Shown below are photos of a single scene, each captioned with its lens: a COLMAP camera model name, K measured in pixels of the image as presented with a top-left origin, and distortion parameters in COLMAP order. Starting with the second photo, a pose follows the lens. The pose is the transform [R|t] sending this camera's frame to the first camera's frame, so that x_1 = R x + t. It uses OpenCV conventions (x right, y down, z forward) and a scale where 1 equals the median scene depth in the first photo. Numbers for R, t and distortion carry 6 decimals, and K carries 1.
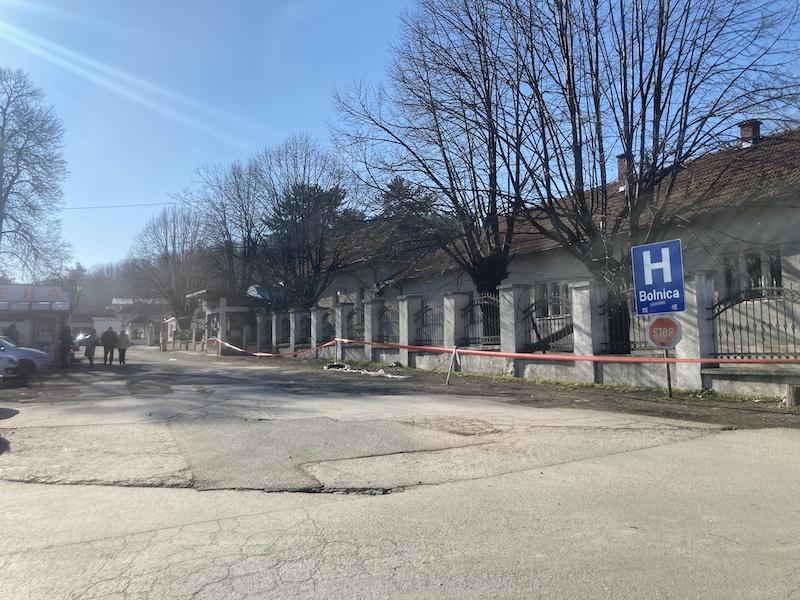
lens RADIAL K [[654.0, 0, 398.9], [0, 654.0, 299.6], [0, 0, 1]] dist [0.000361, -0.006716]
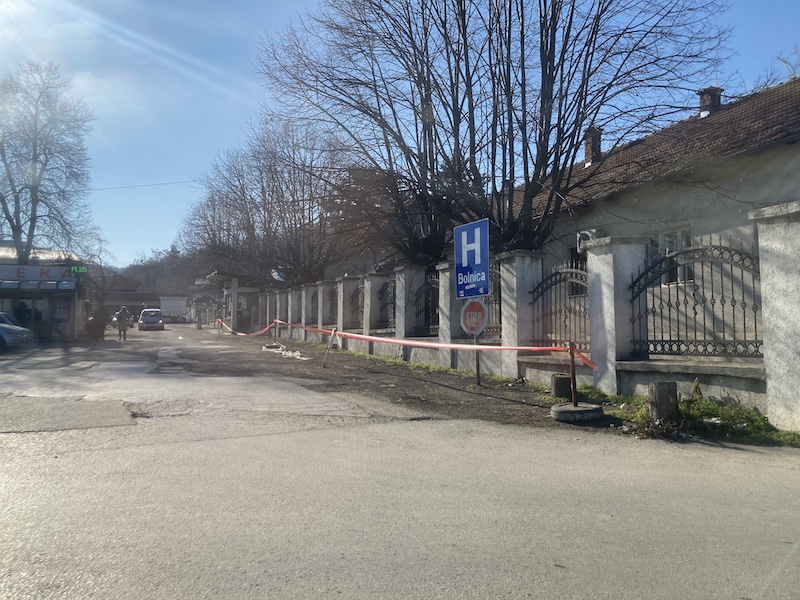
lens RADIAL K [[654.0, 0, 399.6], [0, 654.0, 300.5], [0, 0, 1]] dist [0.000361, -0.006716]
pose [[0.990544, 0.009288, -0.136880, 0.341376], [-0.005220, 0.999535, 0.030044, -0.001474], [0.137095, -0.029045, 0.990132, 0.036524]]
